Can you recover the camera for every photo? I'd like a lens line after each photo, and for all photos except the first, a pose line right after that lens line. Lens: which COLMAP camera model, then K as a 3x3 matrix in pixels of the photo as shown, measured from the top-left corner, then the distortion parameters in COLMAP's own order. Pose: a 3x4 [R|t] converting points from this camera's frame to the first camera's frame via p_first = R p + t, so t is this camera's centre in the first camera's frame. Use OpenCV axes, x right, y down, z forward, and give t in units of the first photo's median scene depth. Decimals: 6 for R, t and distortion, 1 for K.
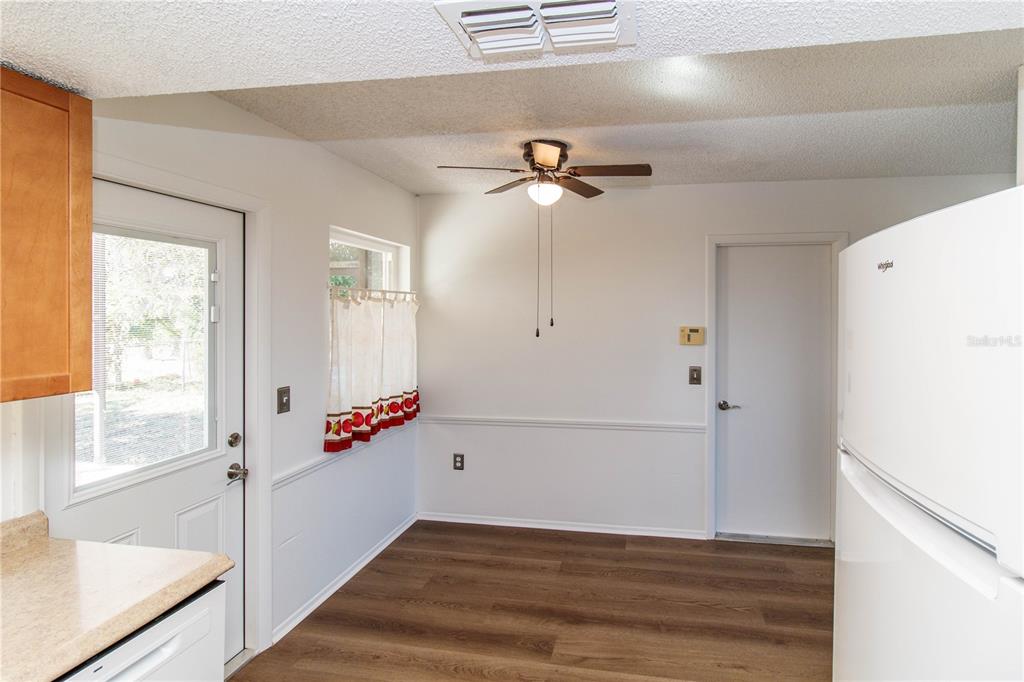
lens RADIAL K [[495.2, 0, 564.5], [0, 495.2, 316.3], [0, 0, 1]] dist [0.002186, 0.000034]
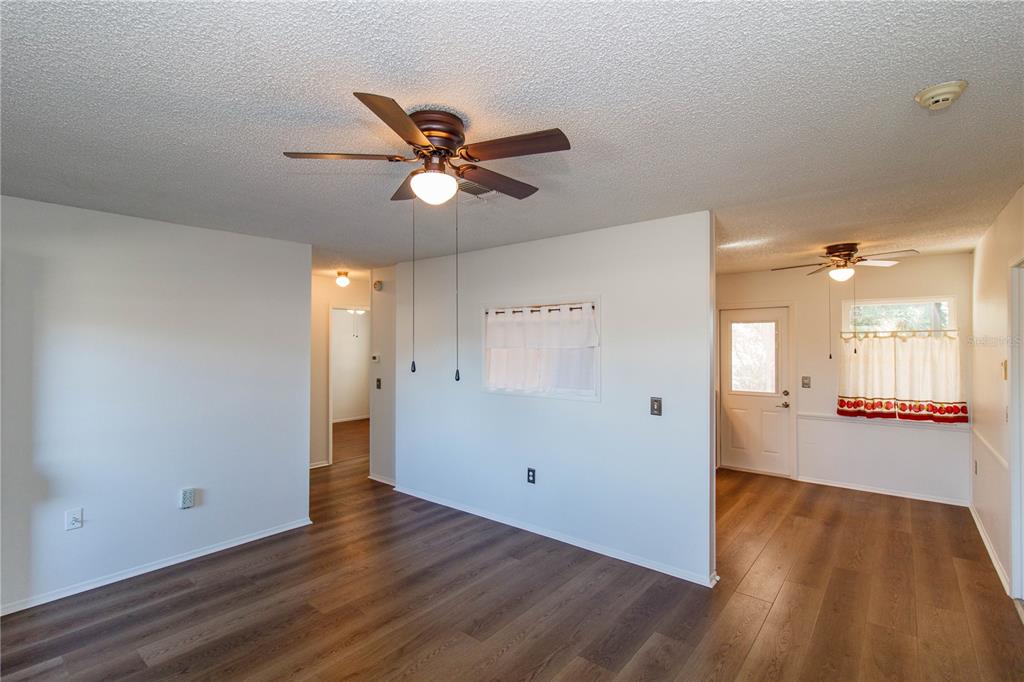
lens RADIAL K [[495.2, 0, 508.0], [0, 495.2, 341.4], [0, 0, 1]] dist [0.002186, 0.000034]
pose [[-0.484374, -0.004175, -0.874851, 2.139564], [-0.003674, 0.999990, -0.002737, -0.012814], [0.874853, 0.001889, -0.484385, 0.888508]]
